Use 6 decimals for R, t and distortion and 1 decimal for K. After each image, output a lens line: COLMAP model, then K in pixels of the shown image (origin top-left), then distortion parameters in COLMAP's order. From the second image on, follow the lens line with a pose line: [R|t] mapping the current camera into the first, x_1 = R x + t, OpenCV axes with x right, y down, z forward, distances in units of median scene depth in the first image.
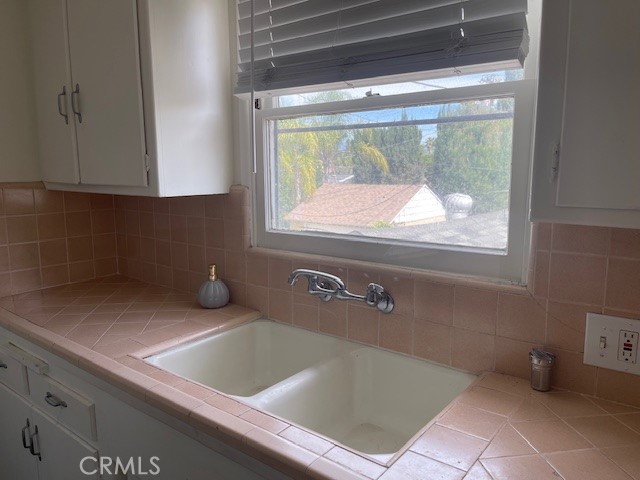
lens RADIAL K [[487.6, 0, 320.0], [0, 487.6, 240.0], [0, 0, 1]] dist [0.002559, -0.005135]
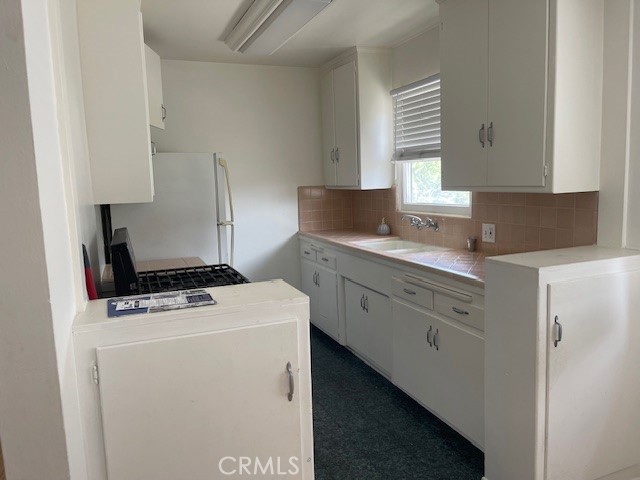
lens RADIAL K [[487.6, 0, 320.0], [0, 487.6, 240.0], [0, 0, 1]] dist [0.002559, -0.005135]
pose [[0.863454, 0.034777, -0.503227, 0.758748], [-0.045569, 0.998919, -0.009154, 0.205335], [0.502364, 0.030836, 0.864106, -1.301447]]
